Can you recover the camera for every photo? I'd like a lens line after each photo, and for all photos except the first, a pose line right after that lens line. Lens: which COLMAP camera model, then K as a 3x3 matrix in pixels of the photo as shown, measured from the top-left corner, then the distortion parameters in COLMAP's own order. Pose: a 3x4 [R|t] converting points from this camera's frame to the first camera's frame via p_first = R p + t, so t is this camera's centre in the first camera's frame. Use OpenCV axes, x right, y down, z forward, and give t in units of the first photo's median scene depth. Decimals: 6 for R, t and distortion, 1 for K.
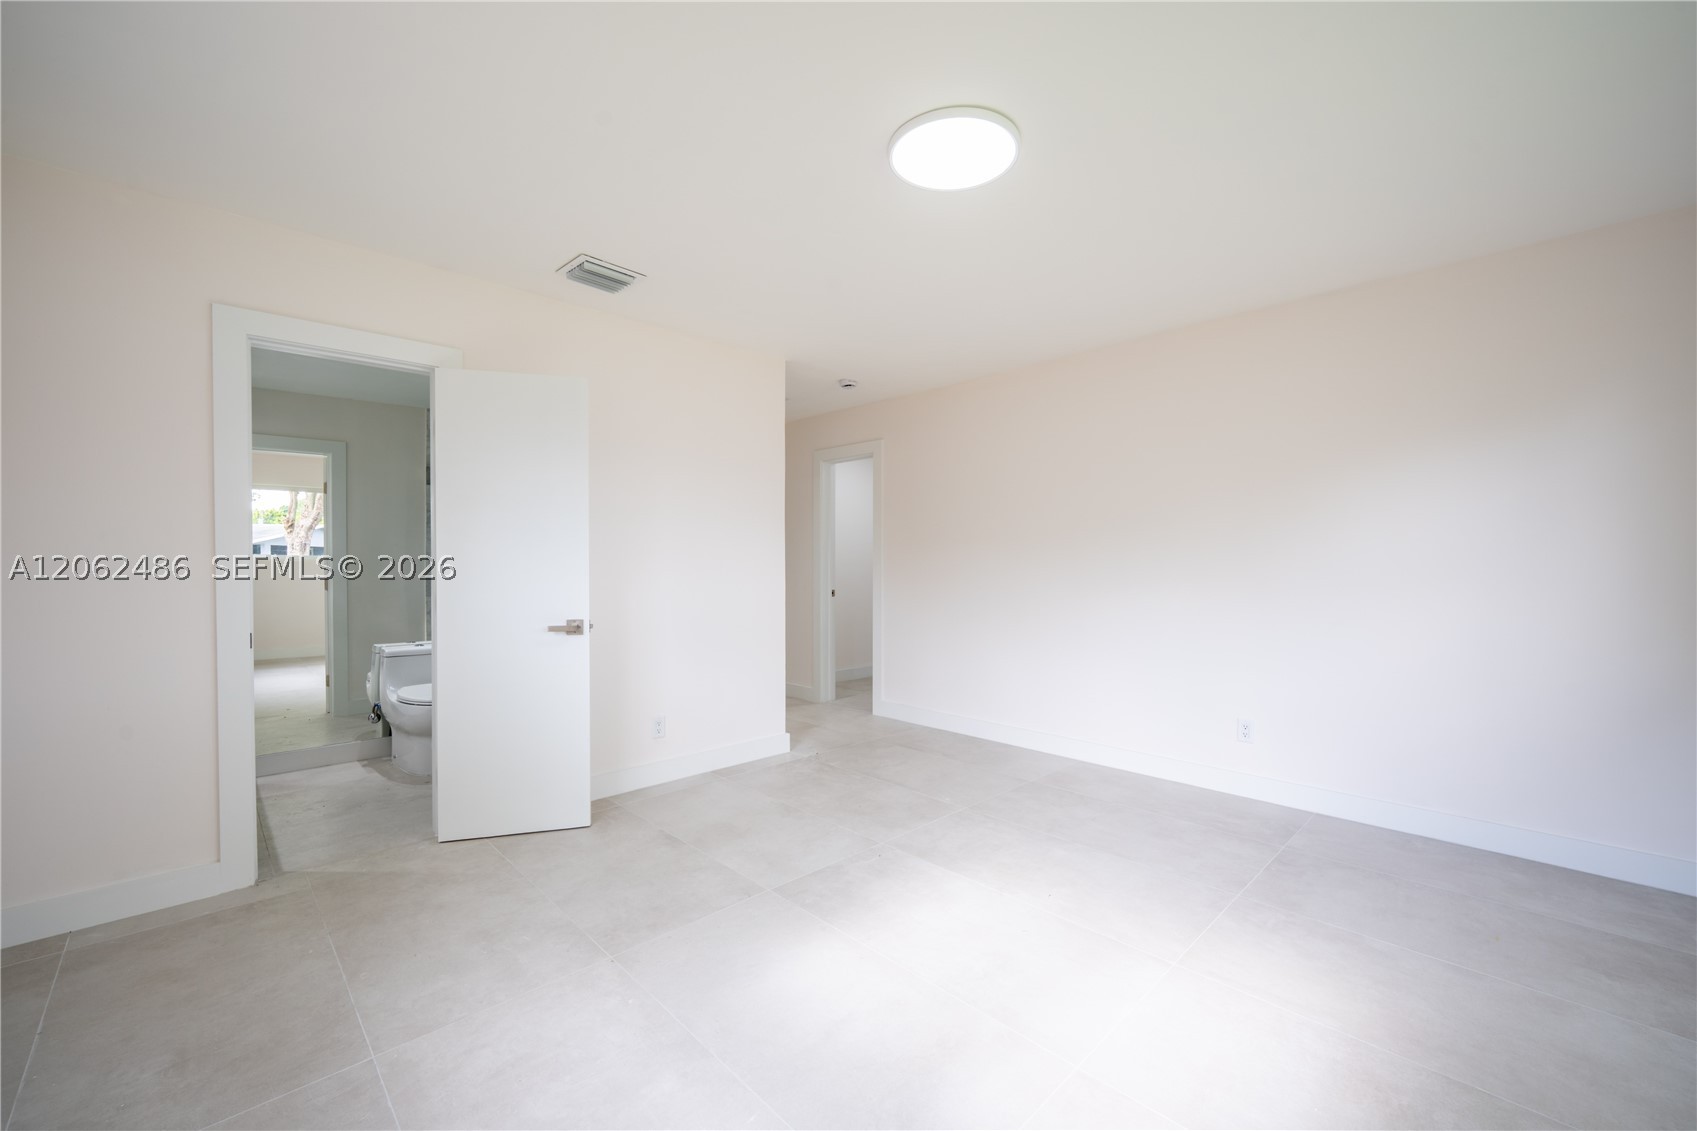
lens RADIAL K [[684.1, 0, 855.9], [0, 684.1, 564.9], [0, 0, 1]] dist [0.003449, -0.000345]
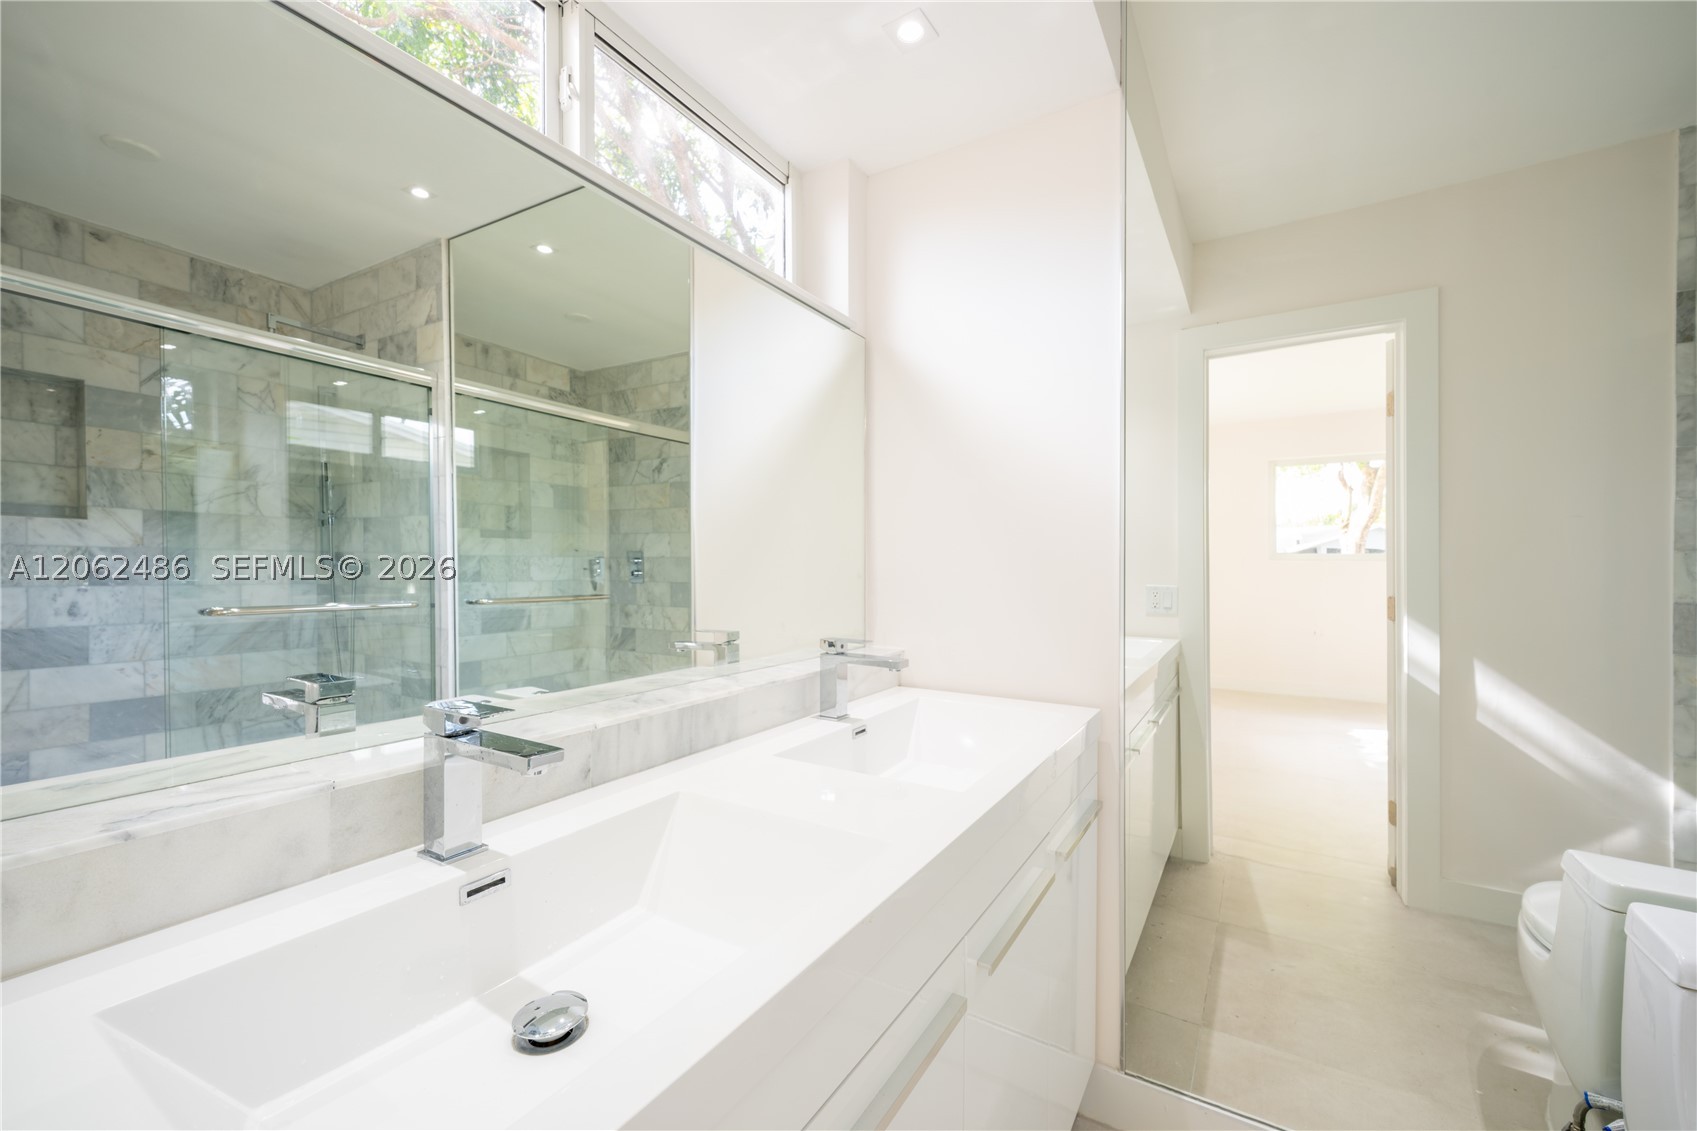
lens RADIAL K [[684.1, 0, 847.8], [0, 684.1, 568.8], [0, 0, 1]] dist [0.003449, -0.000345]
pose [[0.248482, 0.007290, -0.968609, -0.402632], [-0.004990, 0.999968, 0.006246, 0.001283], [0.968624, 0.003281, 0.248510, 0.512725]]
